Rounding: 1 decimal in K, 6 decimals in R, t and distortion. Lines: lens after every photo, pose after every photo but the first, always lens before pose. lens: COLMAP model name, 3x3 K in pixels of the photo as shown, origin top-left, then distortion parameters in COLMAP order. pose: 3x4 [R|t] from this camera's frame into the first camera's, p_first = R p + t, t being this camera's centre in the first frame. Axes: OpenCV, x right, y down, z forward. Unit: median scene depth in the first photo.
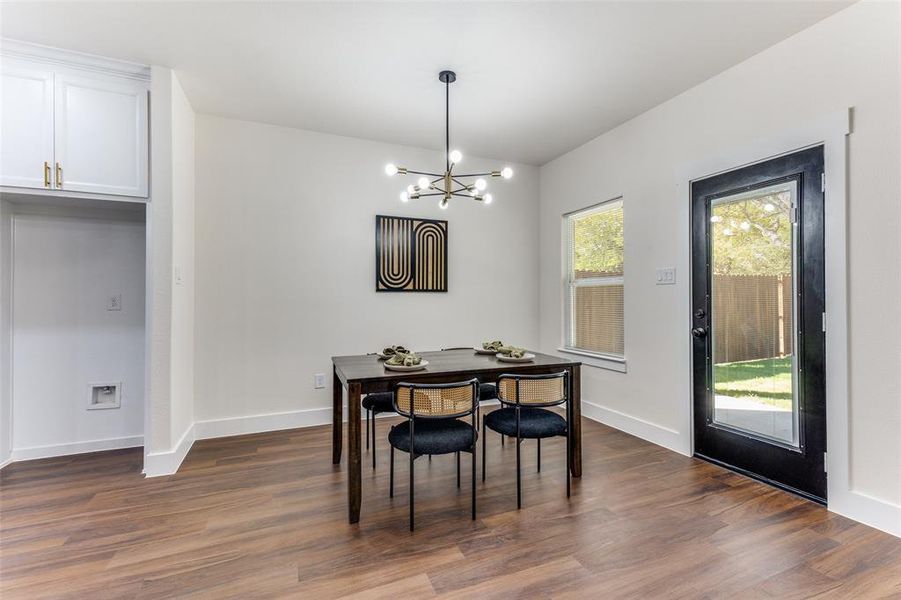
lens RADIAL K [[408.8, 0, 458.8], [0, 408.8, 297.4], [0, 0, 1]] dist [0.004511, 0.000017]
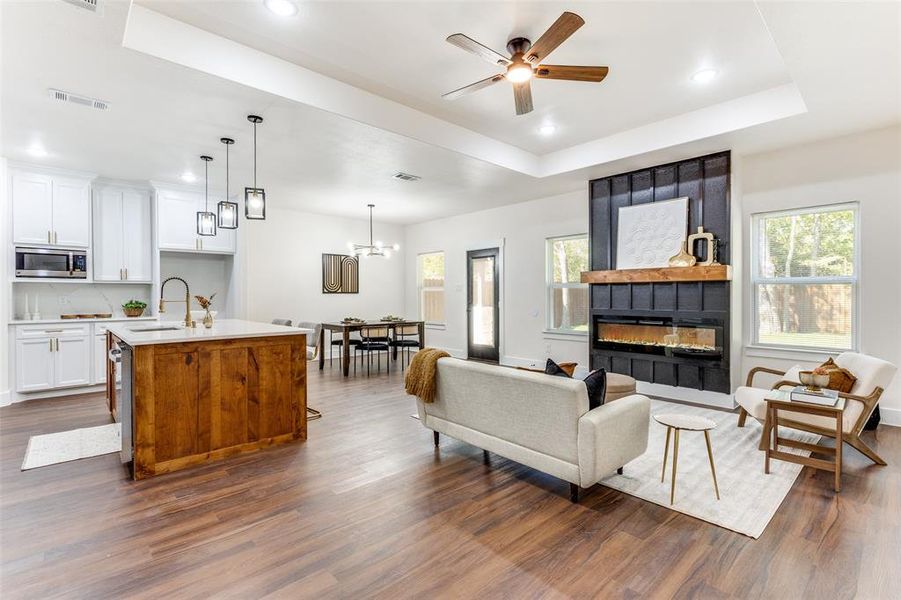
lens RADIAL K [[408.8, 0, 453.0], [0, 408.8, 298.4], [0, 0, 1]] dist [0.004511, 0.000017]
pose [[0.946052, -0.004231, 0.323988, -0.340881], [0.000137, 0.999920, 0.012659, -0.020639], [-0.324016, -0.011931, 0.945976, -1.390597]]
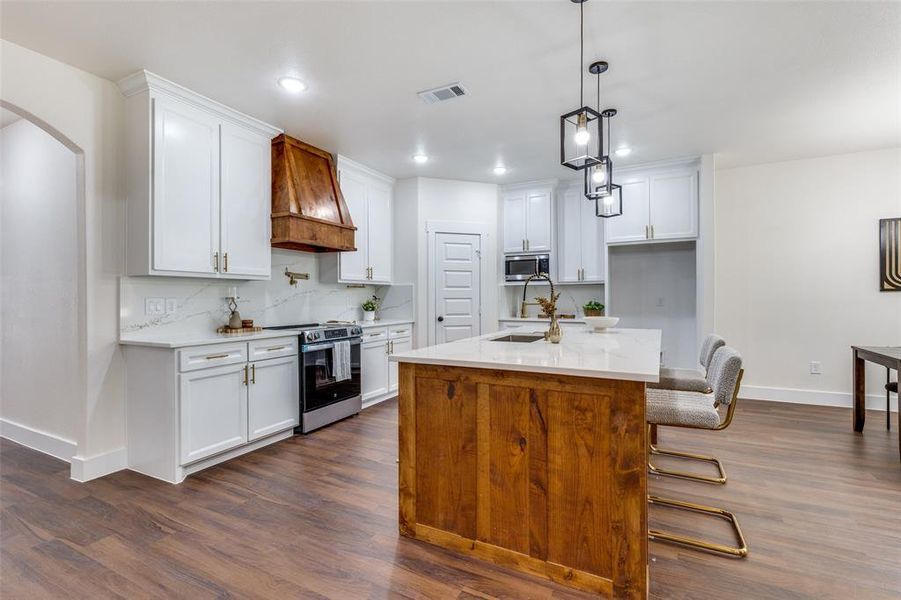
lens RADIAL K [[408.8, 0, 446.9], [0, 408.8, 298.4], [0, 0, 1]] dist [0.004511, 0.000017]
pose [[0.636444, -0.002381, -0.771319, -0.132419], [0.010073, 0.999936, 0.005224, -0.017419], [0.771257, -0.011095, 0.636427, -0.755681]]
